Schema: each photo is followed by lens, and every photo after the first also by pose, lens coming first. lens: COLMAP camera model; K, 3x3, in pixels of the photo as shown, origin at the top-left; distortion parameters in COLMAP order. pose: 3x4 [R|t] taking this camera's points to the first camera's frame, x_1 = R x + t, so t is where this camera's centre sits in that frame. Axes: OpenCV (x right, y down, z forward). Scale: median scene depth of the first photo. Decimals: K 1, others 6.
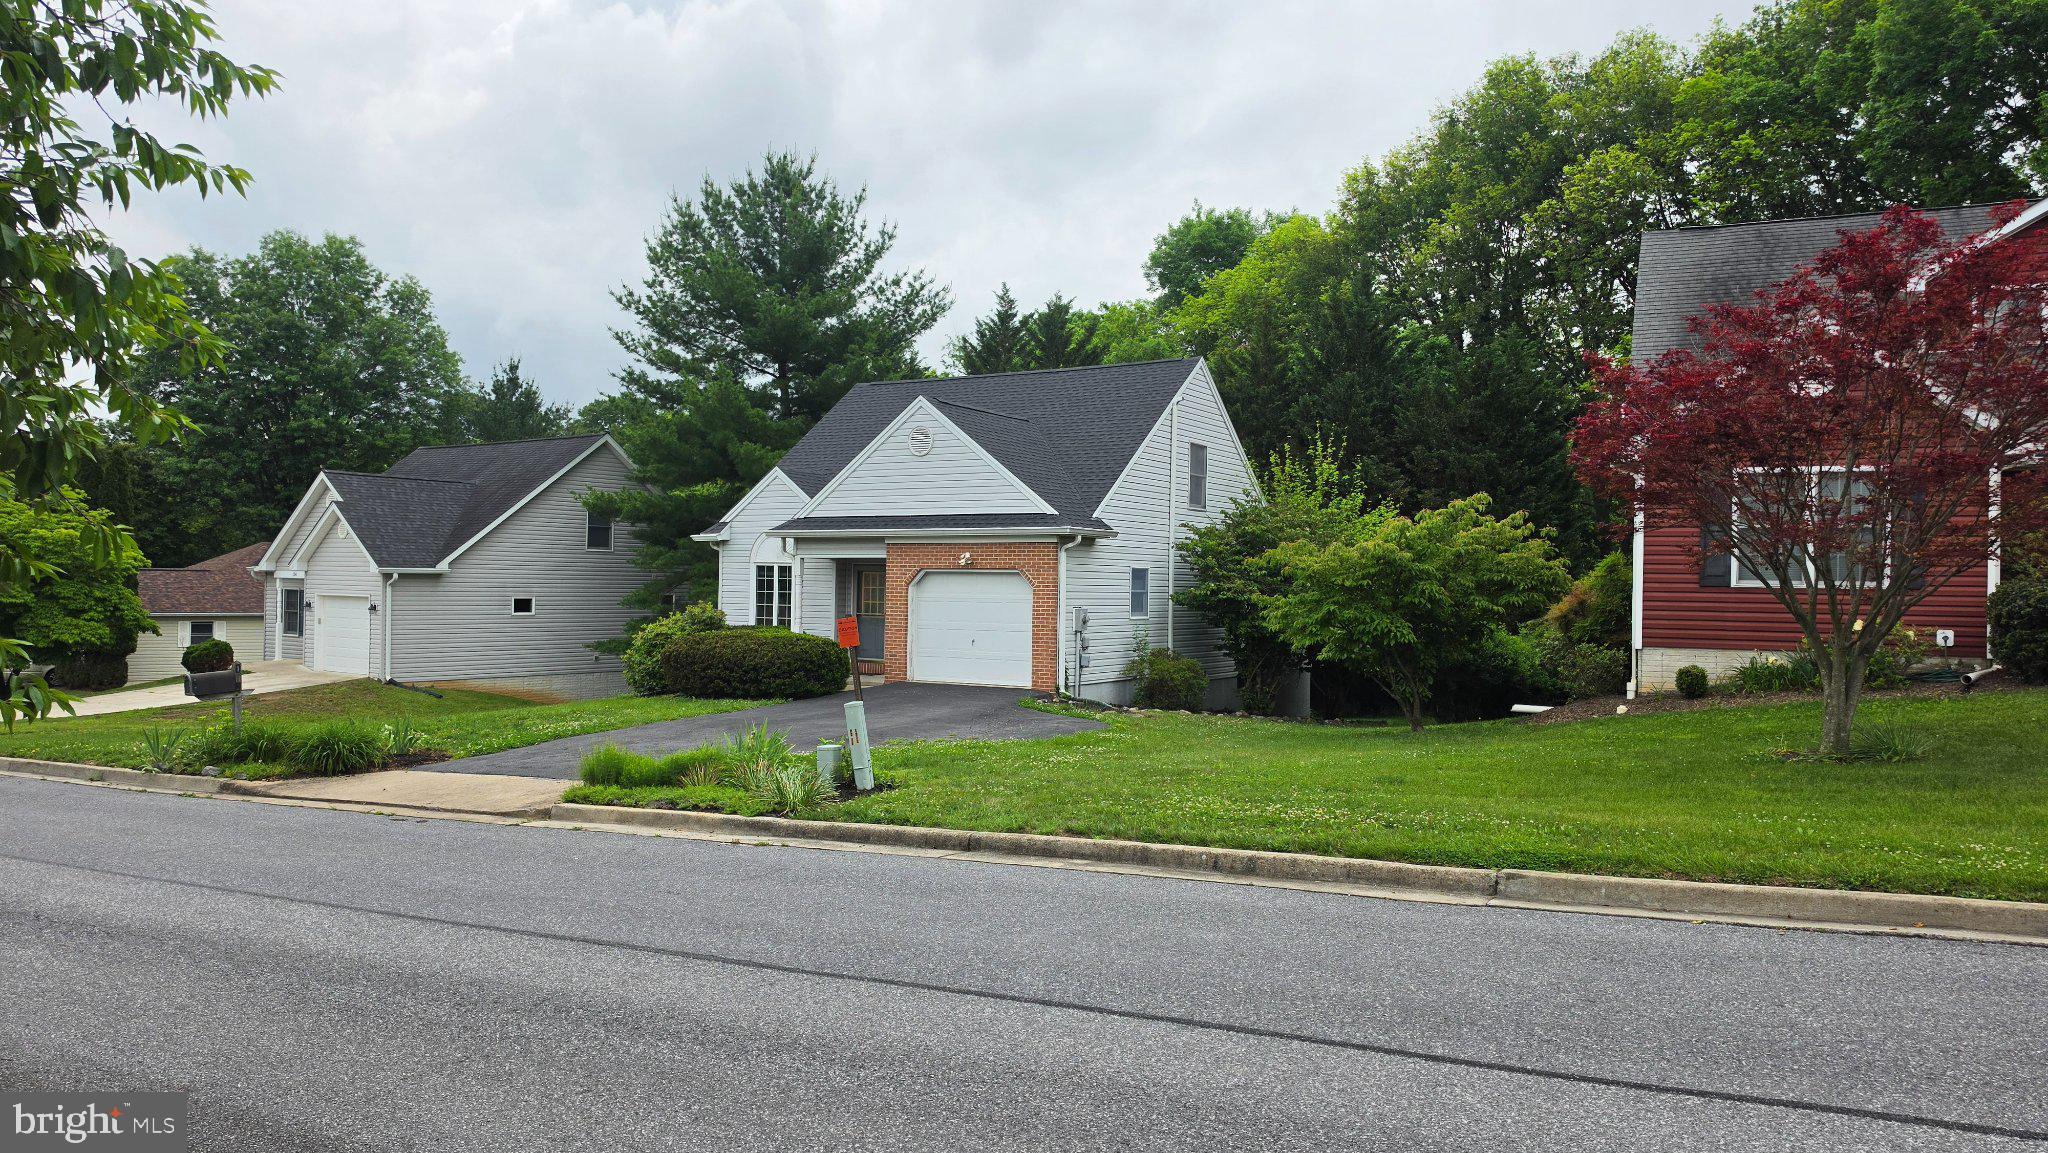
lens RADIAL K [[1449.9, 0, 1024.0], [0, 1449.9, 576.5], [0, 0, 1]] dist [0.025719, -0.000244]
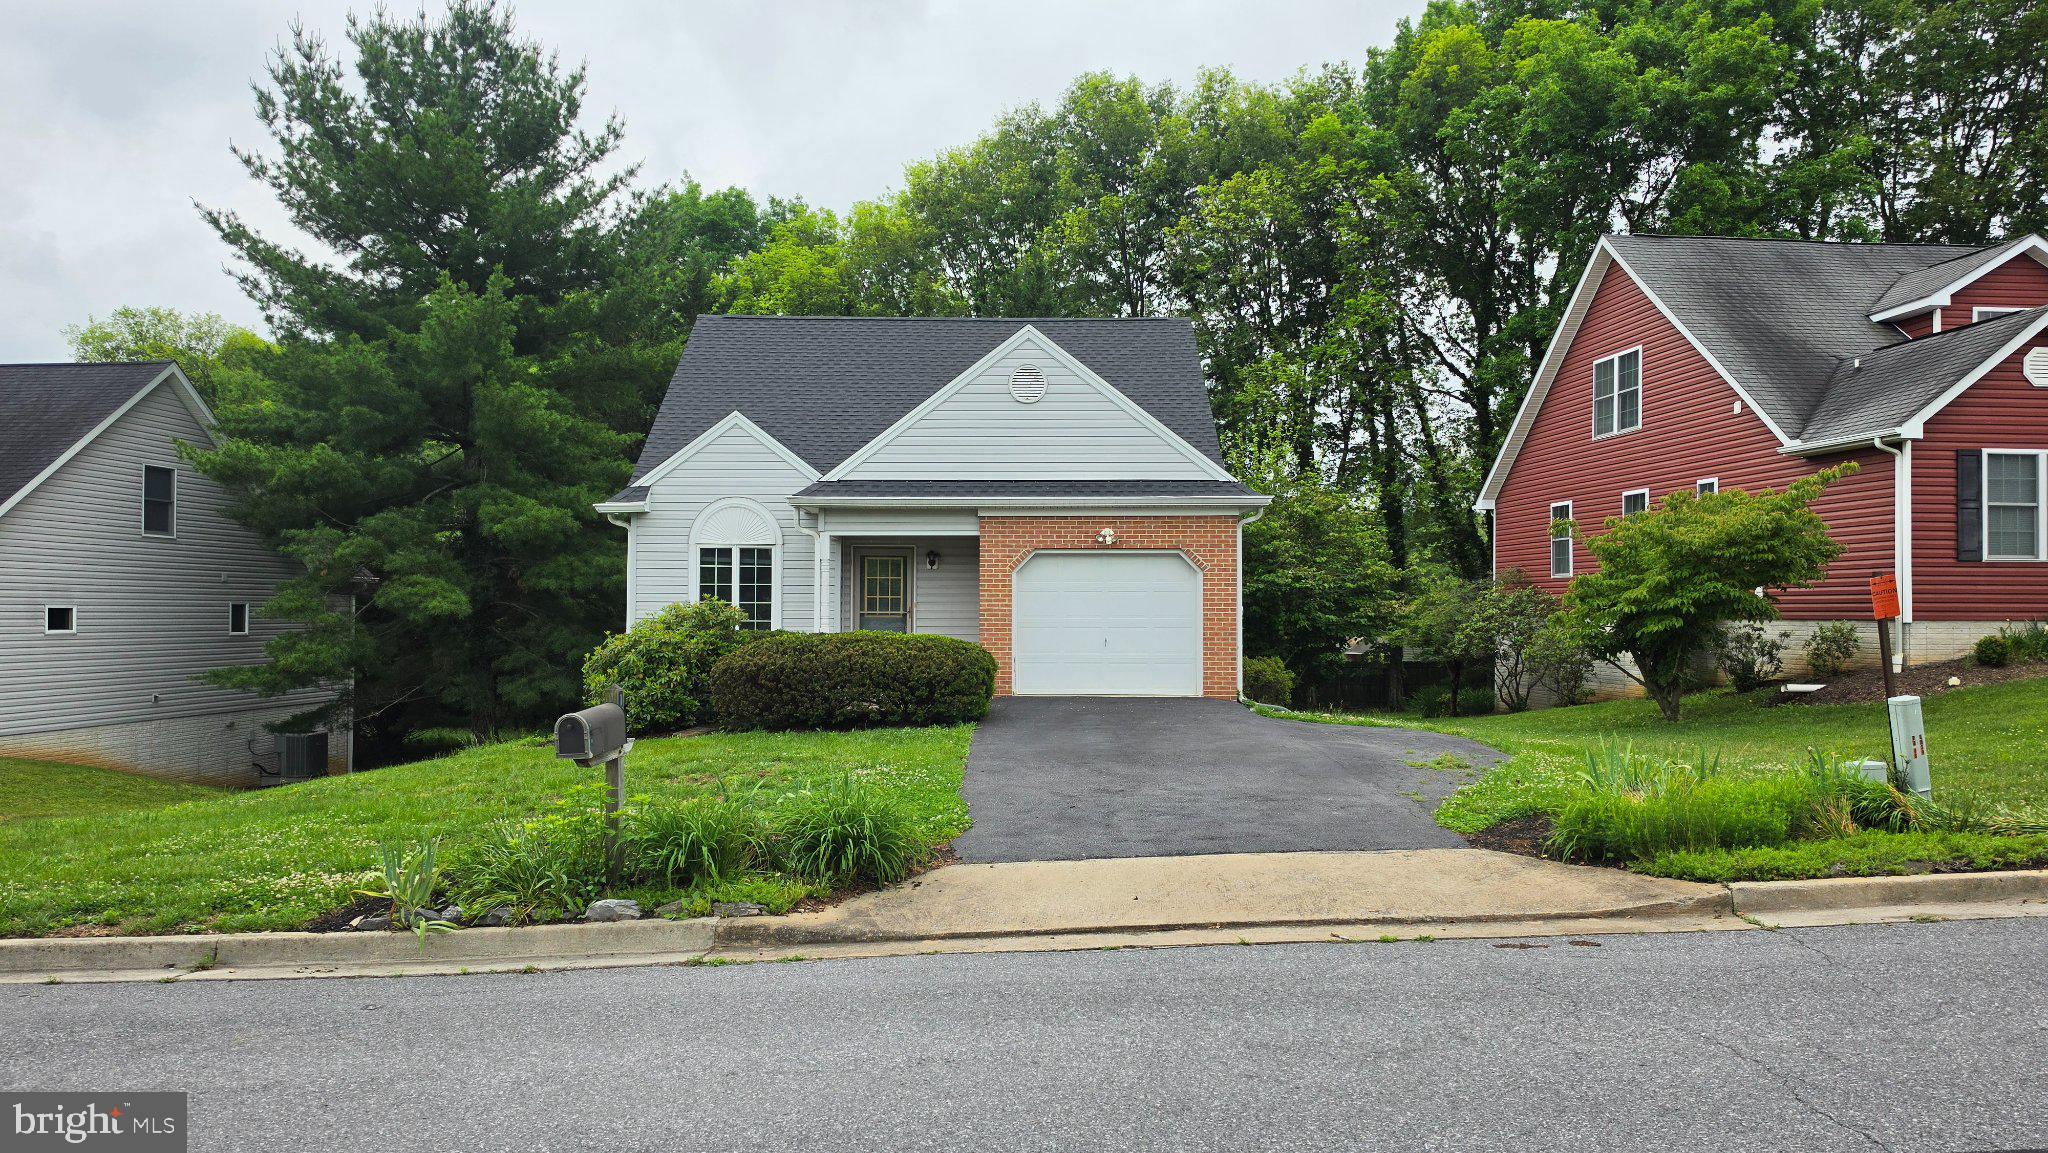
lens RADIAL K [[1420.1, 0, 1025.2], [0, 1420.1, 599.5], [0, 0, 1]] dist [0.026261, -0.000995]
pose [[0.846816, -0.007398, 0.531835, -0.438297], [0.007700, 0.999969, 0.001650, 0.018575], [-0.531831, 0.002698, 0.846846, 0.331209]]
